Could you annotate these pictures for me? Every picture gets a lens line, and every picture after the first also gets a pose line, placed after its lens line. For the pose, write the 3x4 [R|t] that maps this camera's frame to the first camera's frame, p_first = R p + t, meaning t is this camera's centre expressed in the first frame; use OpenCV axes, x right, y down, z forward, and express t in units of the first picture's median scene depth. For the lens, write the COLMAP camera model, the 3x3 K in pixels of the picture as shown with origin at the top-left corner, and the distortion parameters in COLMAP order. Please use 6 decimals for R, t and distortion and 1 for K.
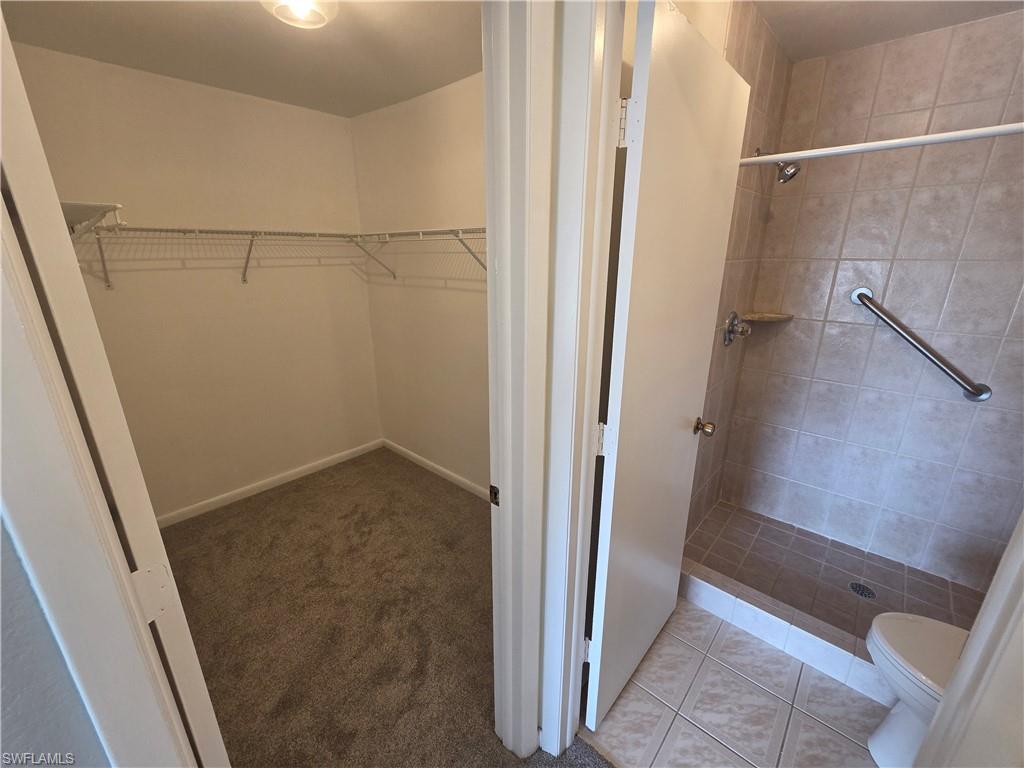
lens RADIAL K [[418.1, 0, 509.7], [0, 418.1, 386.5], [0, 0, 1]] dist [0.001591, -0.000364]
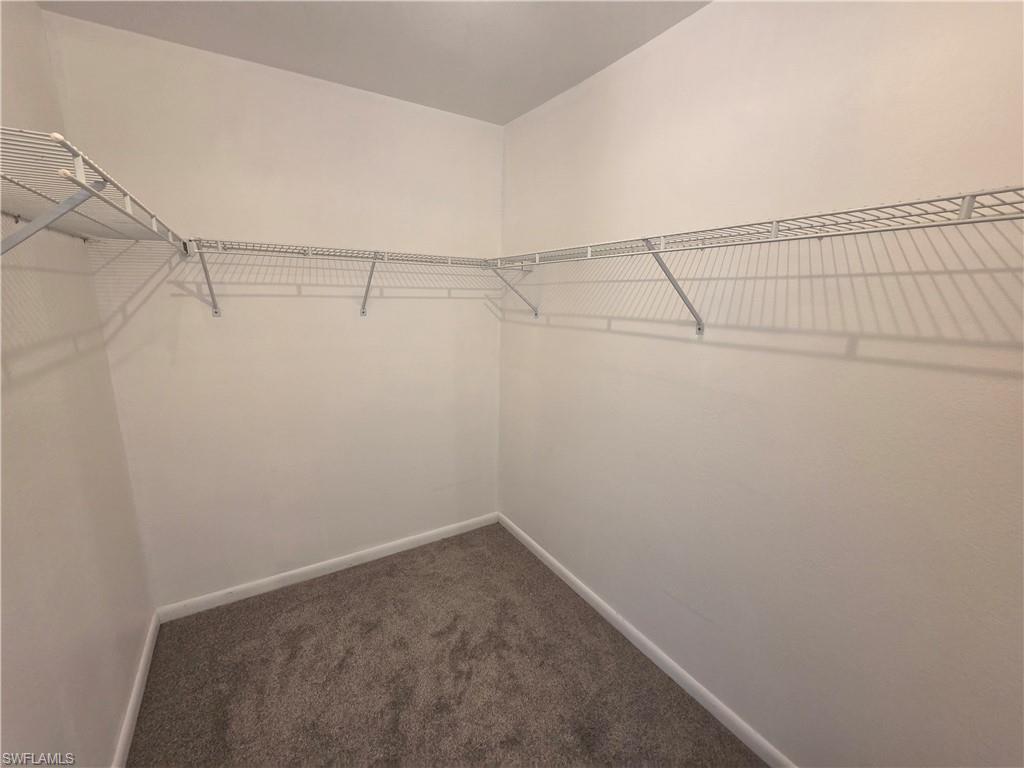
lens RADIAL K [[418.1, 0, 509.7], [0, 418.1, 386.5], [0, 0, 1]] dist [0.001591, -0.000364]
pose [[0.959076, 0.078651, -0.272006, -0.110867], [-0.104718, 0.991061, -0.082663, -0.065804], [0.263073, 0.107764, 0.958738, 0.282983]]
